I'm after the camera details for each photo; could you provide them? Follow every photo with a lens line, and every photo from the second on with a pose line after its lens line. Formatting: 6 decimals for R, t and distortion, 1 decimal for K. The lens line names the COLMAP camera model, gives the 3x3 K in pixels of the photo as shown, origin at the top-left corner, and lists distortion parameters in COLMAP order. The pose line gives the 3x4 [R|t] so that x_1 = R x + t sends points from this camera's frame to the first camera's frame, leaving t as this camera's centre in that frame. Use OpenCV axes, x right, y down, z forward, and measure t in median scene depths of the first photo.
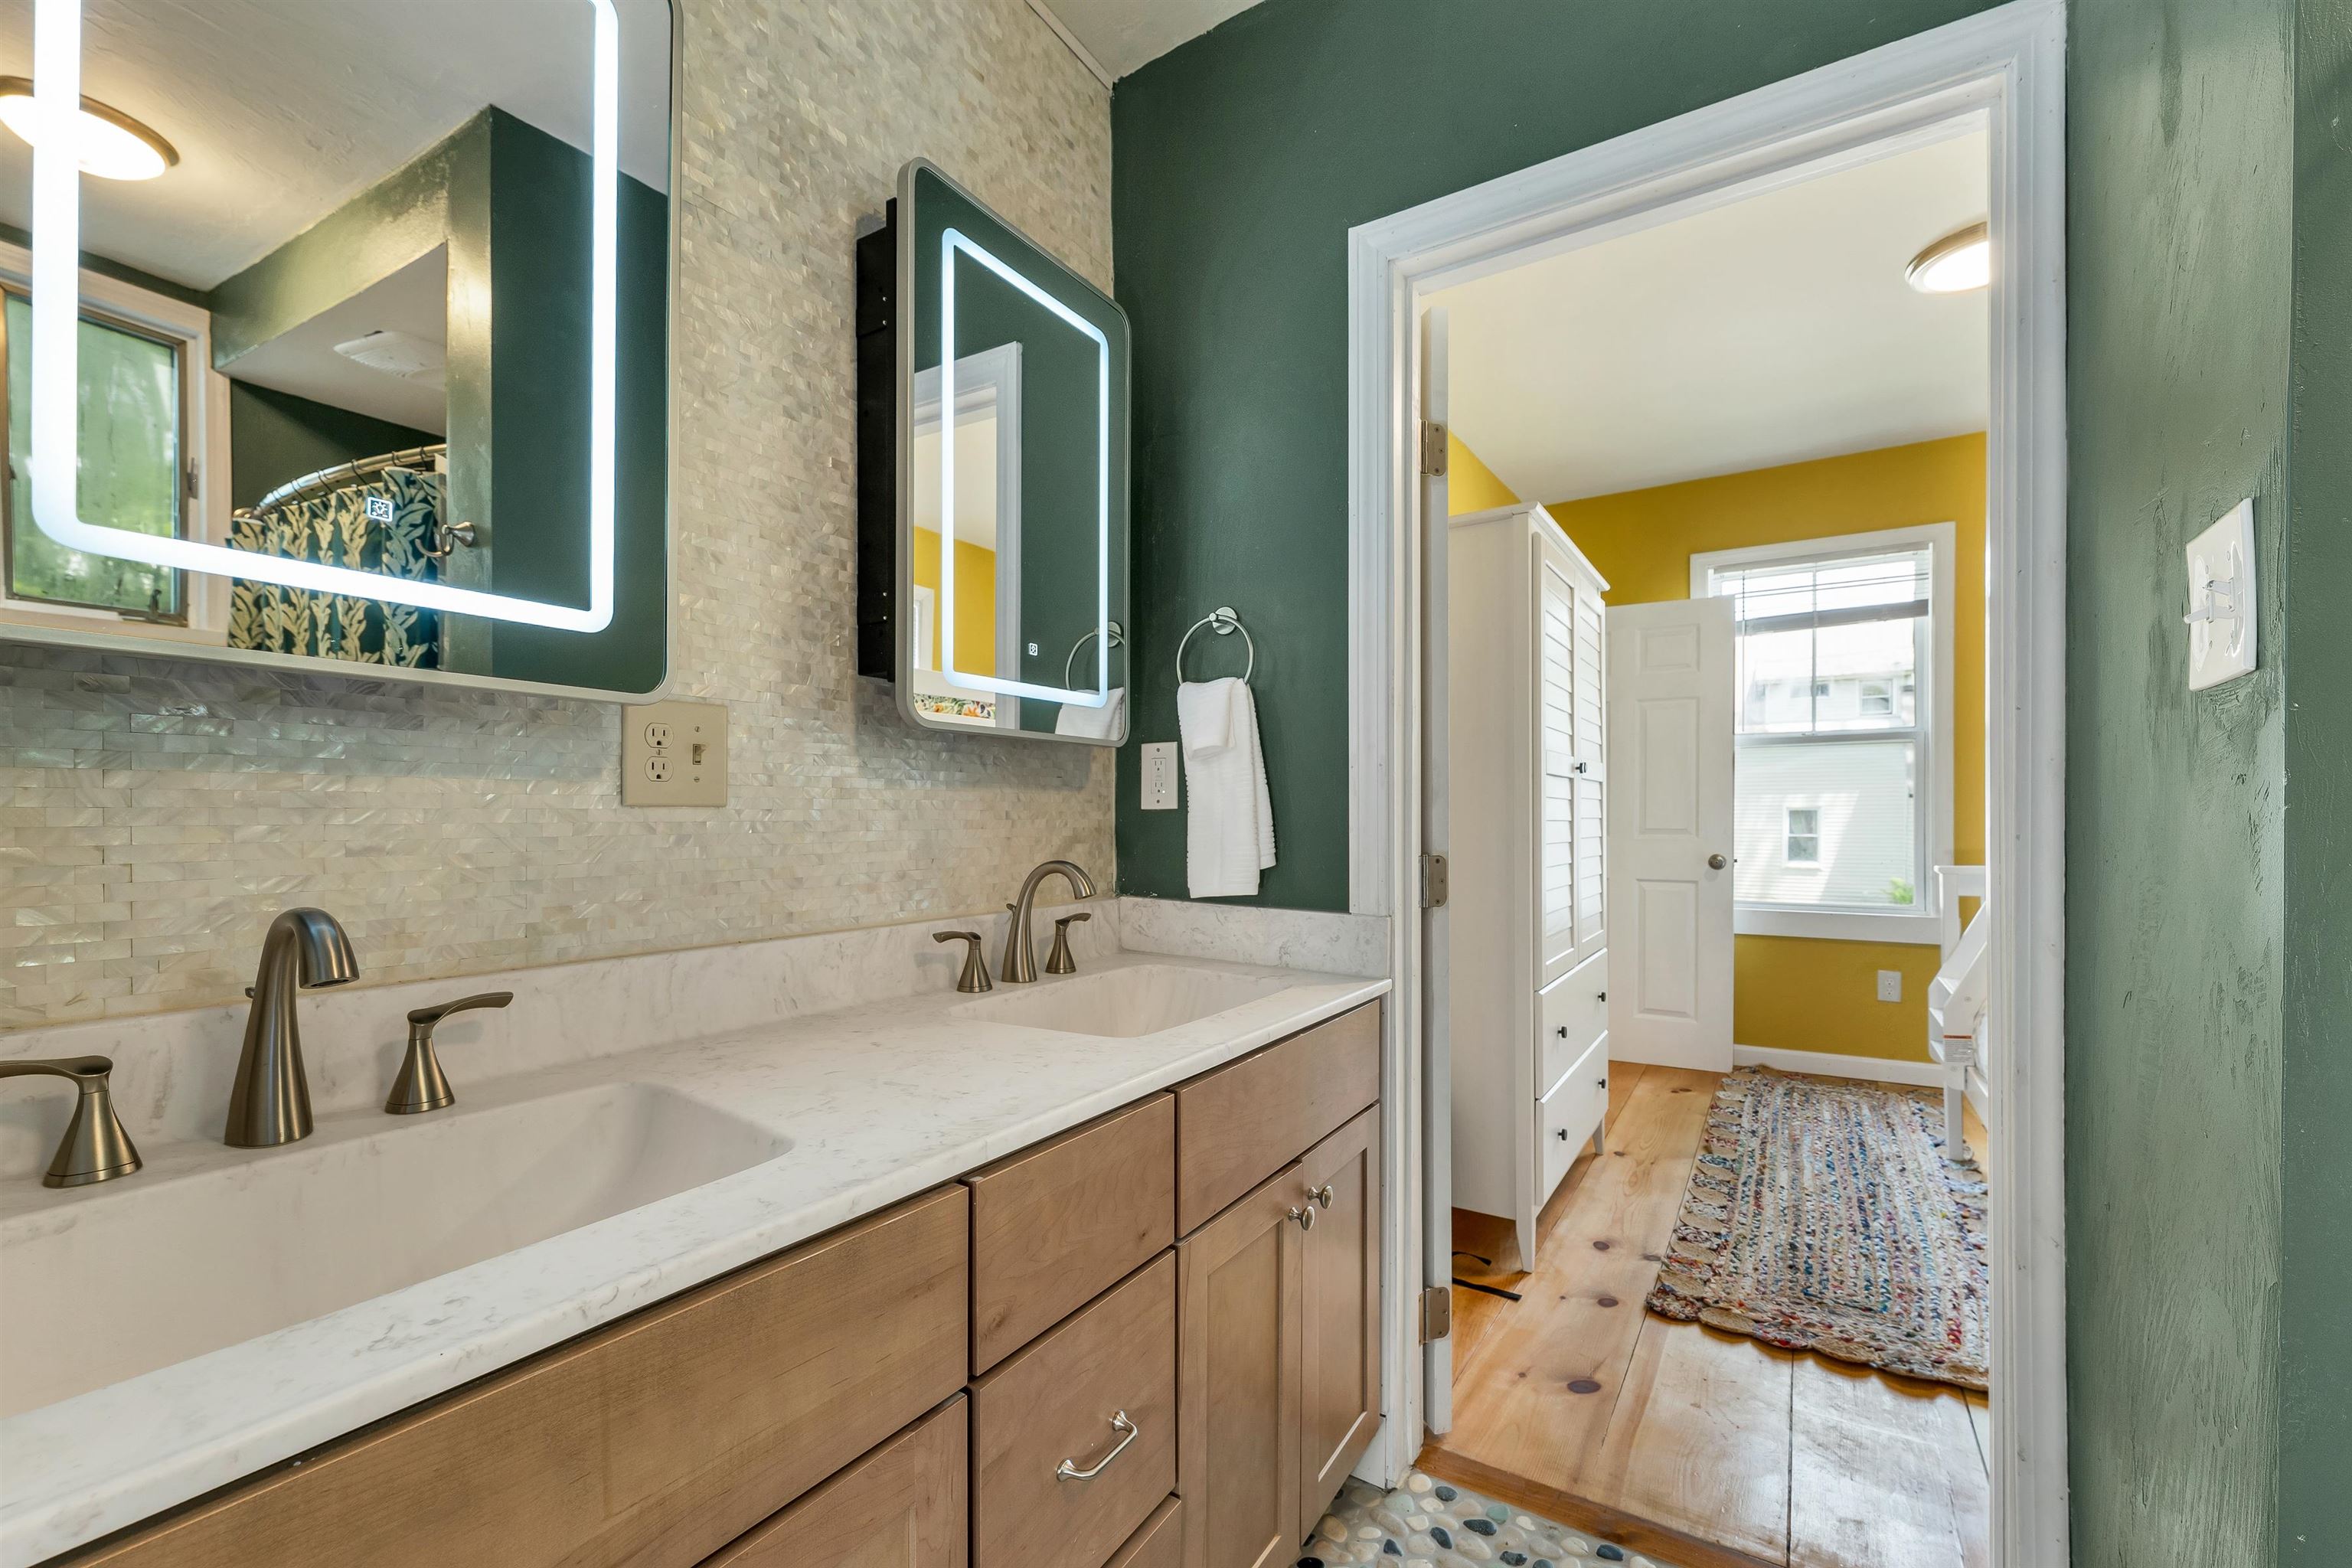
lens RADIAL K [[980.1, 0, 1262.5], [0, 980.1, 824.4], [0, 0, 1]] dist [-0.007387, 0.001014]
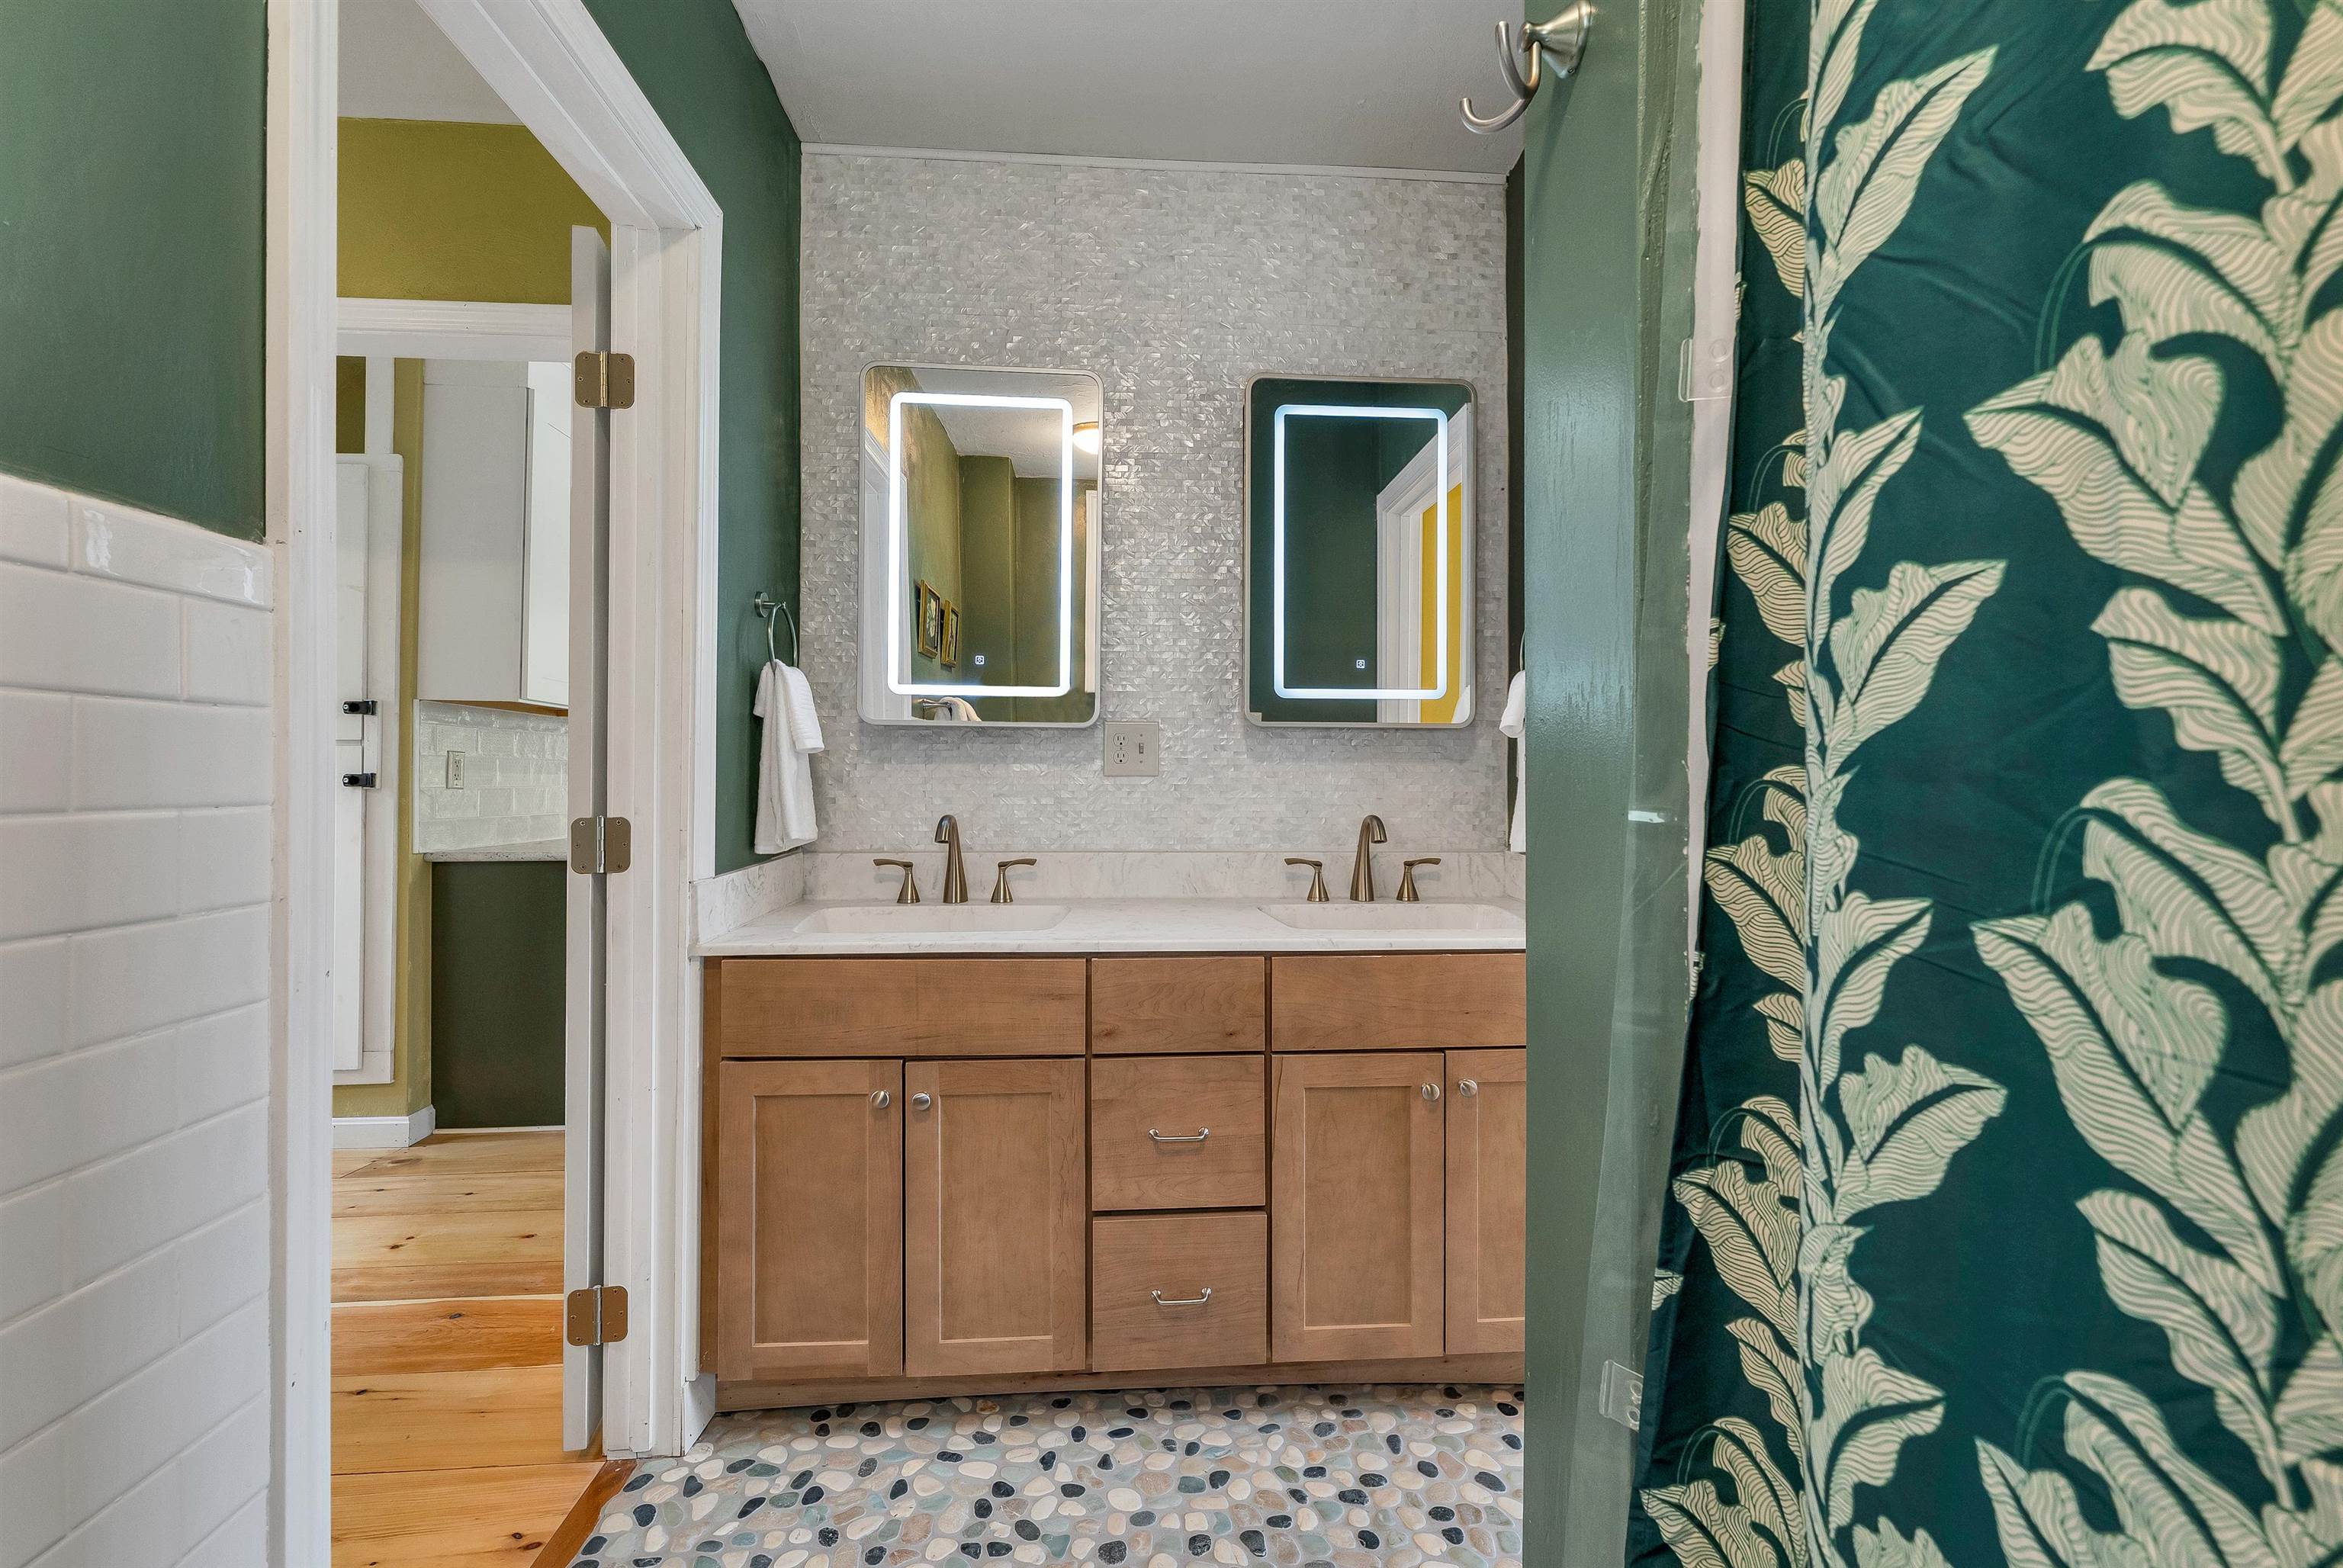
lens RADIAL K [[976.3, 0, 1177.2], [0, 976.3, 777.7], [0, 0, 1]] dist [-0.007387, 0.001014]
pose [[0.577268, -0.001235, -0.816554, 1.012378], [-0.011853, 0.999881, -0.009892, 0.002113], [0.816469, 0.015389, 0.577184, -0.029169]]
